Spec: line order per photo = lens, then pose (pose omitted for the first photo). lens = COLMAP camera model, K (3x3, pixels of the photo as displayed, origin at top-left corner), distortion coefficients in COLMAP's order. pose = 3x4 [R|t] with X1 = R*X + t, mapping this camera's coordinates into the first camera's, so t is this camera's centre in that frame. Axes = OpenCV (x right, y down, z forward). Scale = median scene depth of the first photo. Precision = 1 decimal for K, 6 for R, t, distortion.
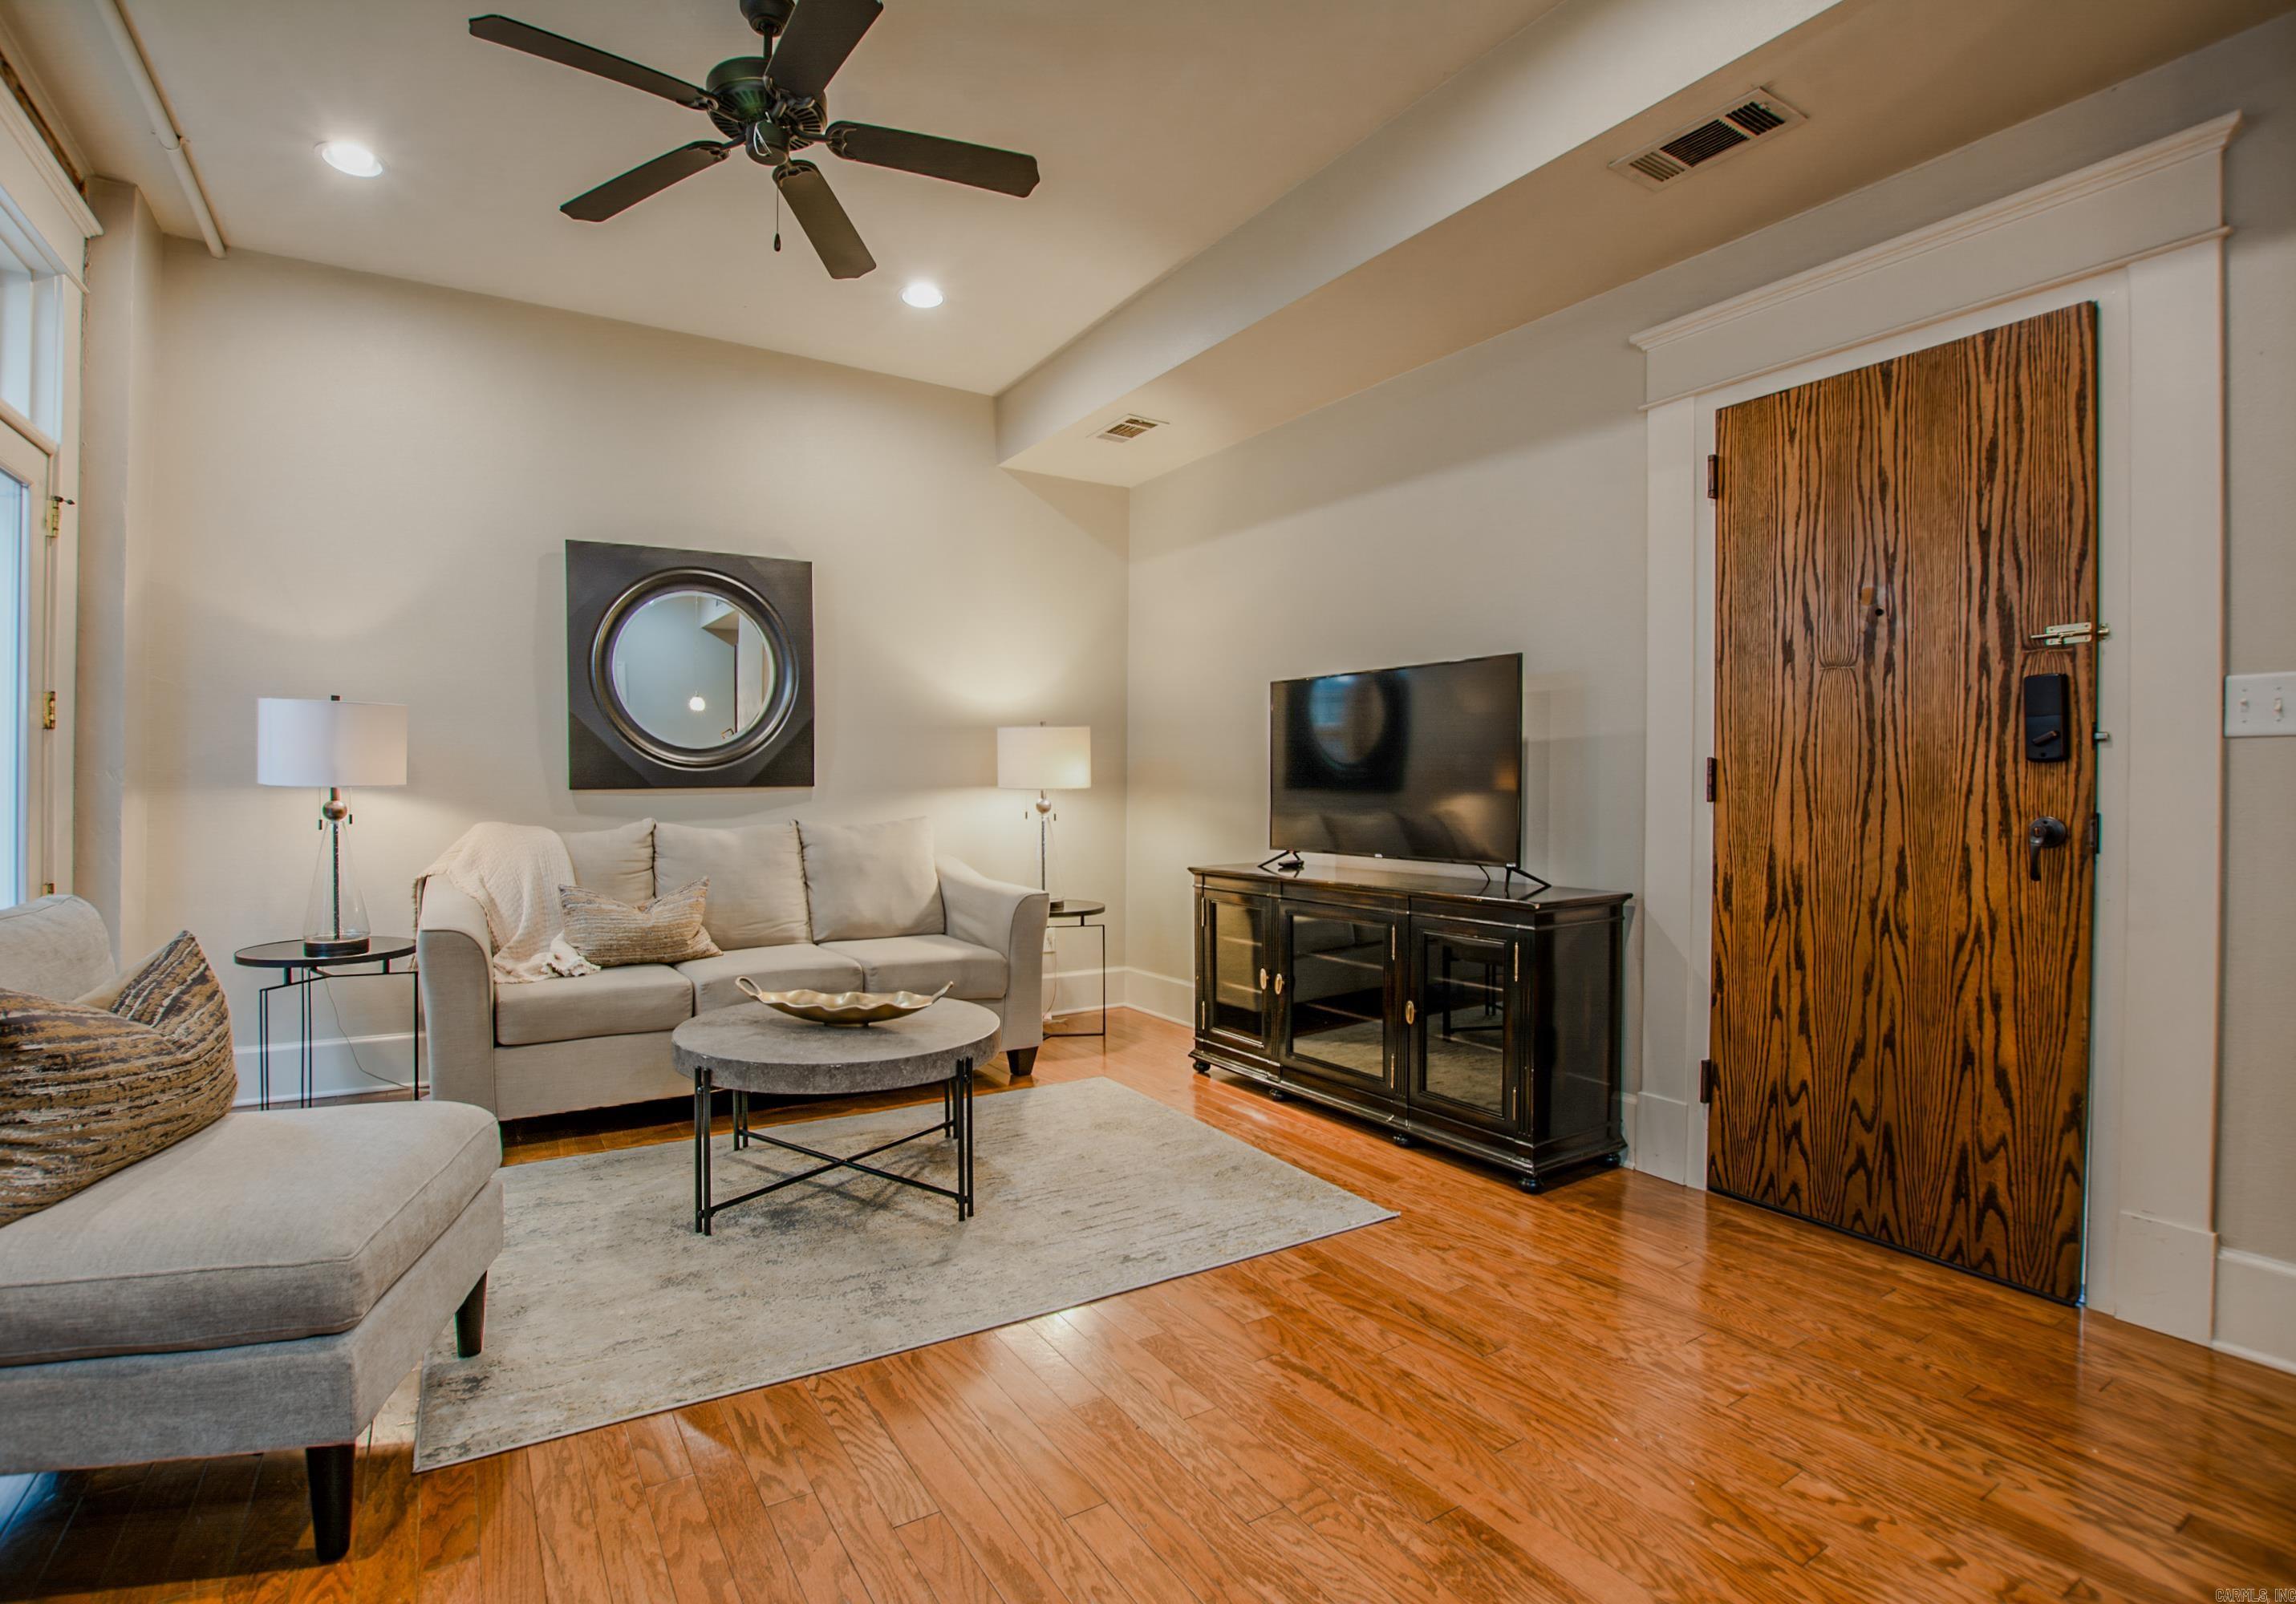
lens RADIAL K [[1084.5, 0, 1087.5], [0, 1084.5, 797.2], [0, 0, 1]] dist [-0.035491, 0.005163]
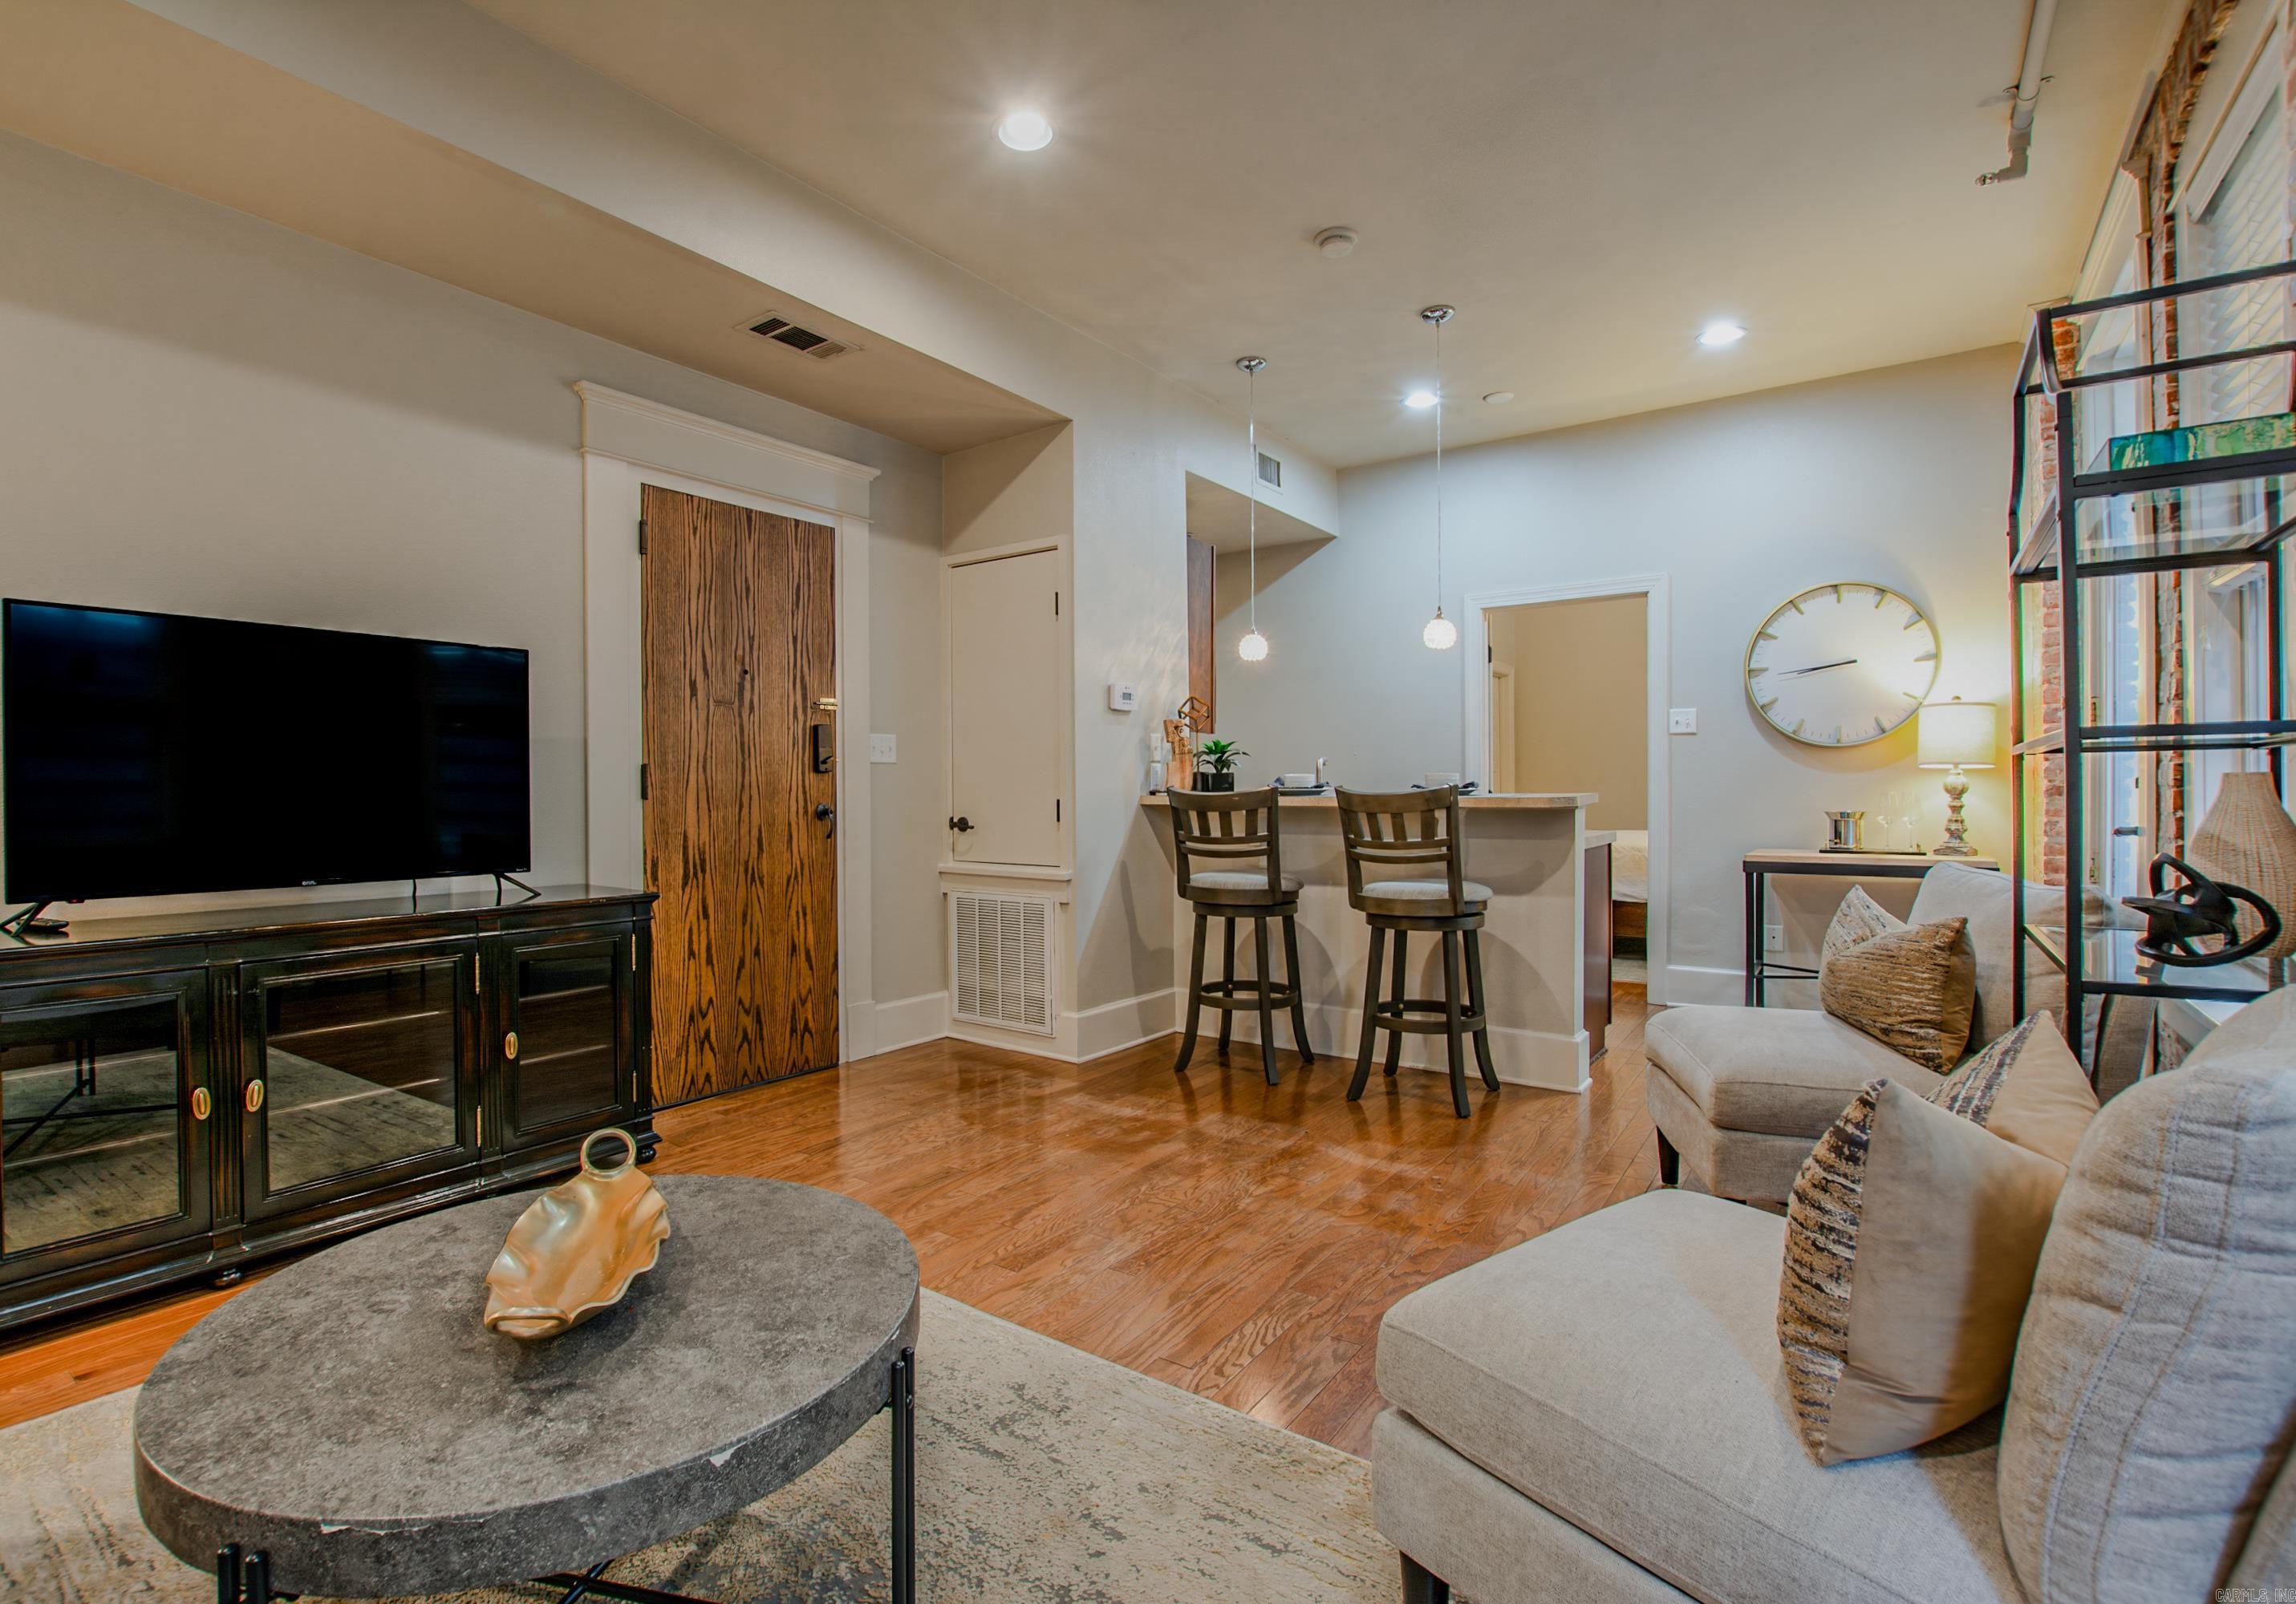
lens RADIAL K [[1084.5, 0, 1093.0], [0, 1084.5, 797.6], [0, 0, 1]] dist [-0.035491, 0.005163]
pose [[-0.386630, -0.008306, 0.922198, -0.805060], [0.012322, 0.999824, 0.014171, -0.009640], [-0.922153, 0.016842, -0.386459, 1.056875]]
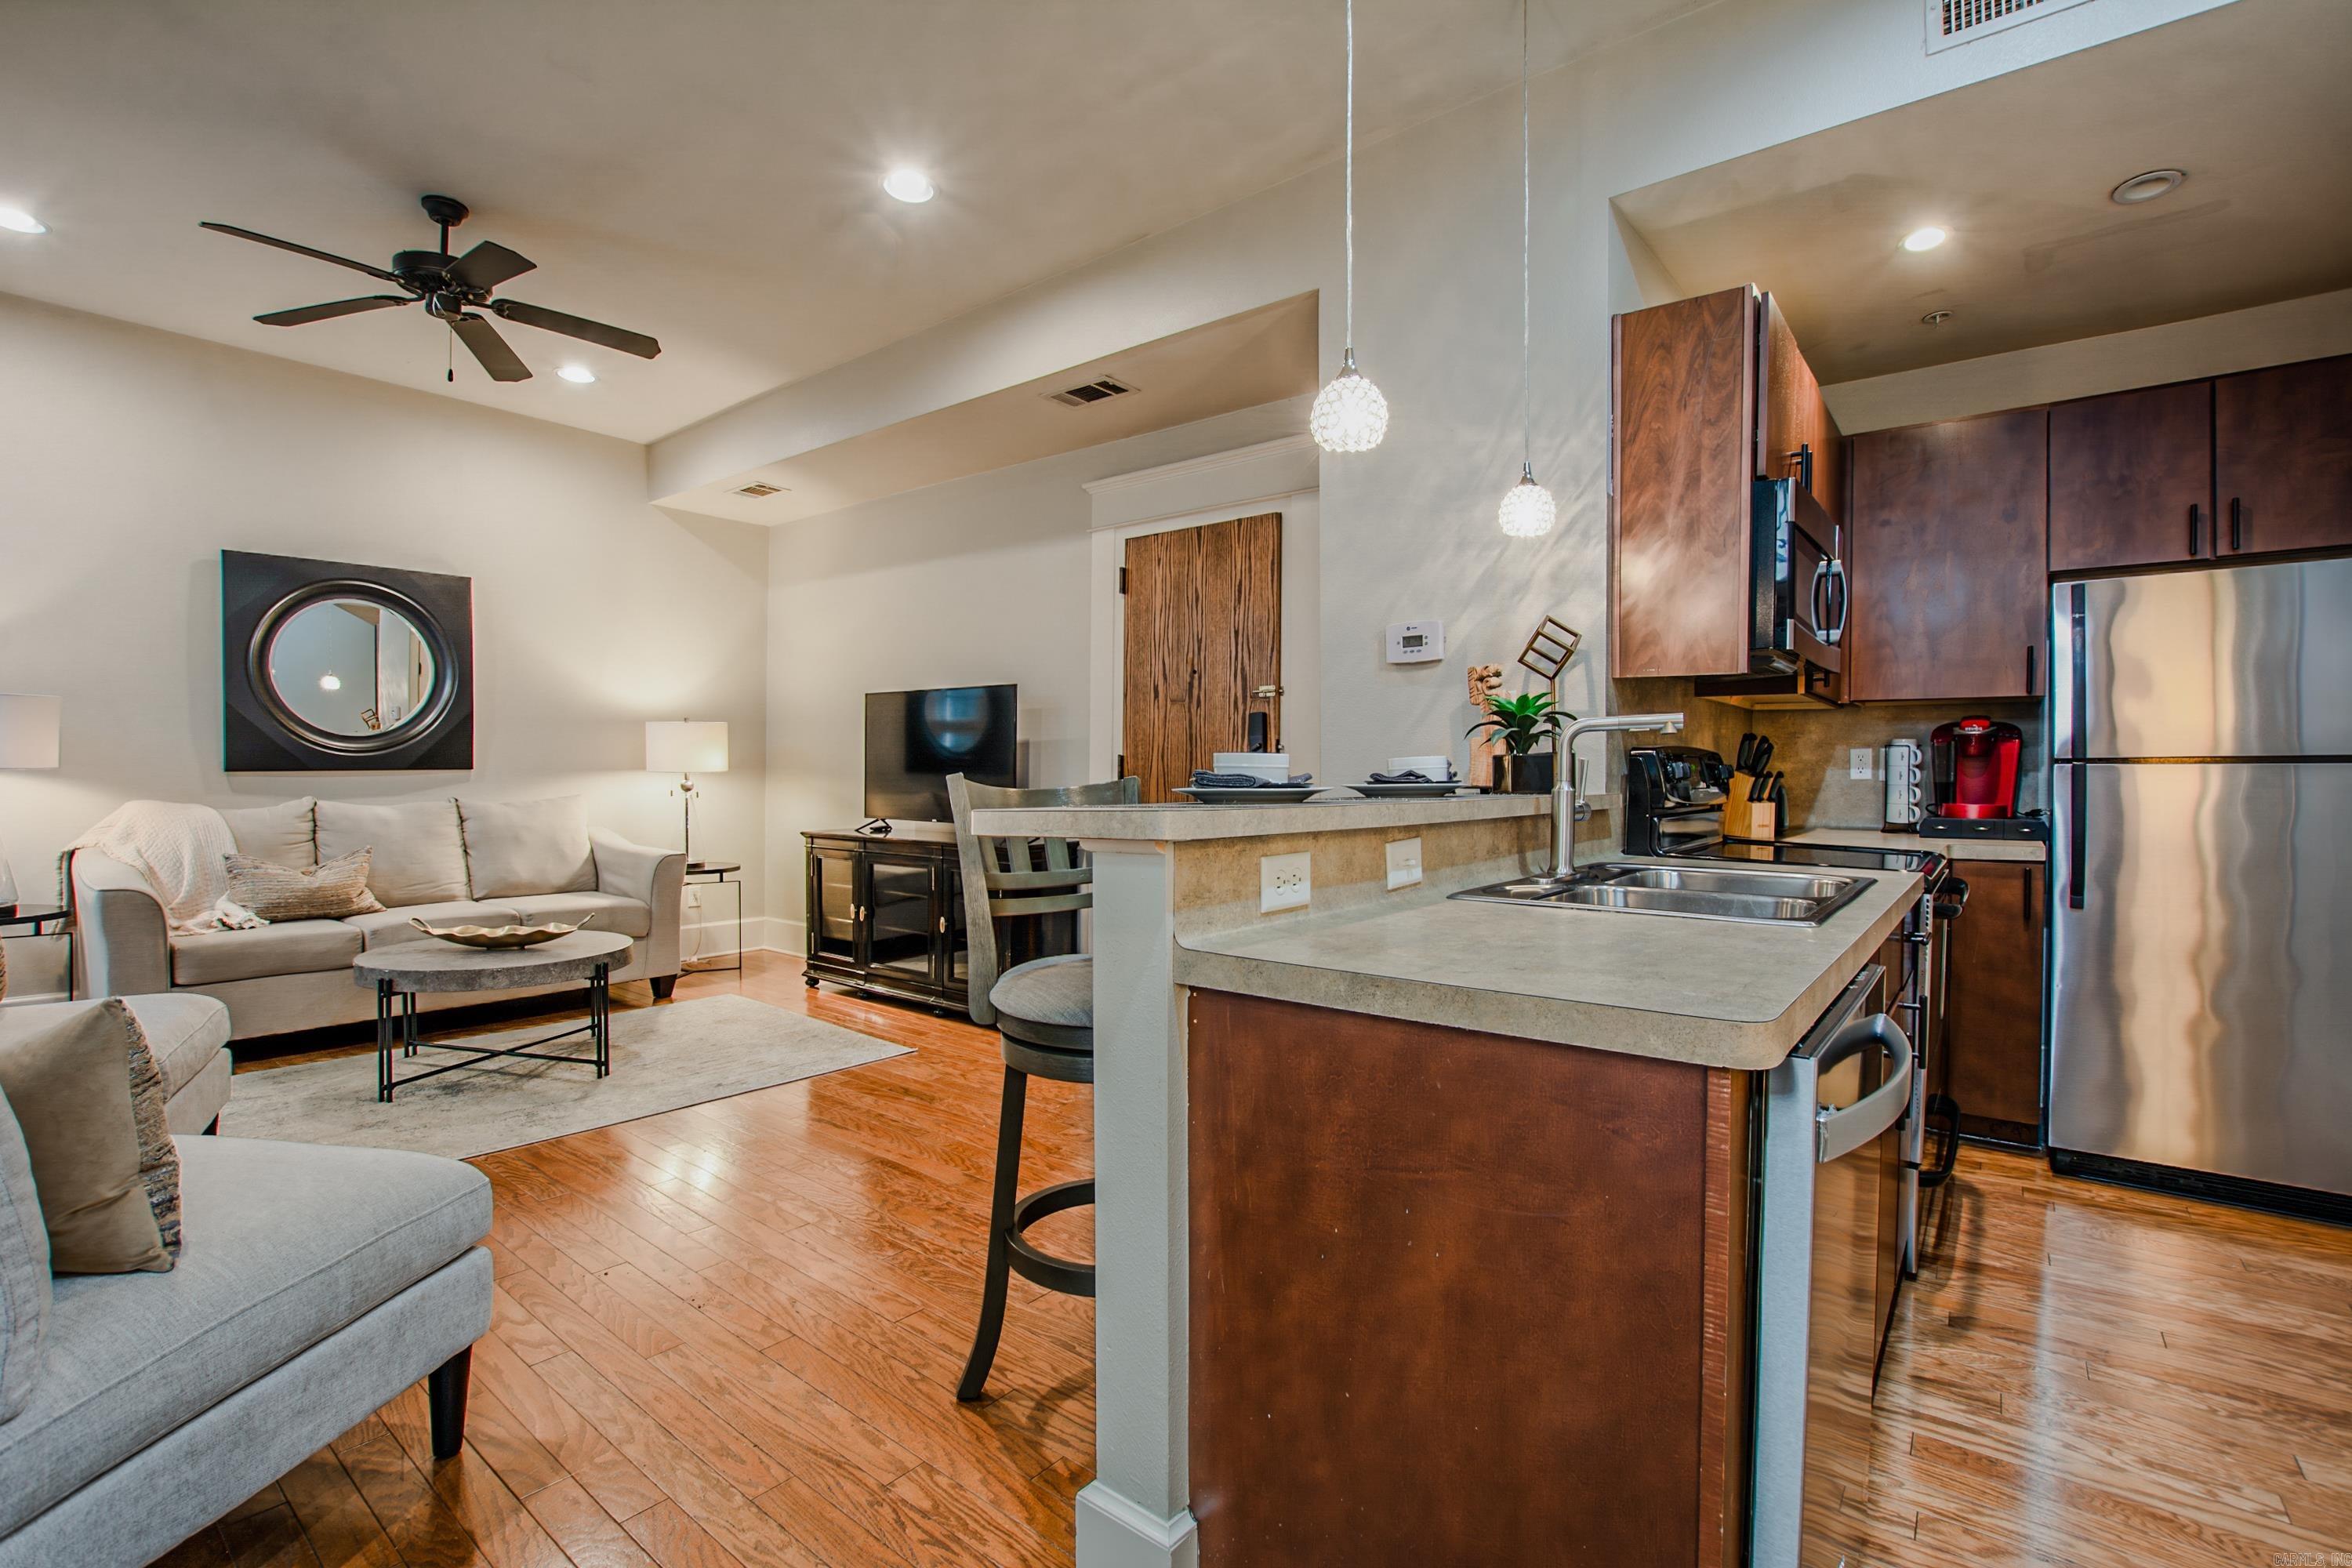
lens RADIAL K [[1052.1, 0, 1186.2], [0, 1052.1, 778.6], [0, 0, 1]] dist [-0.034559, 0.005604]
pose [[0.933871, 0.001139, 0.357609, 0.113293], [-0.001206, 0.999999, -0.000036, -0.000932], [-0.357609, -0.000397, 0.933871, -0.541309]]
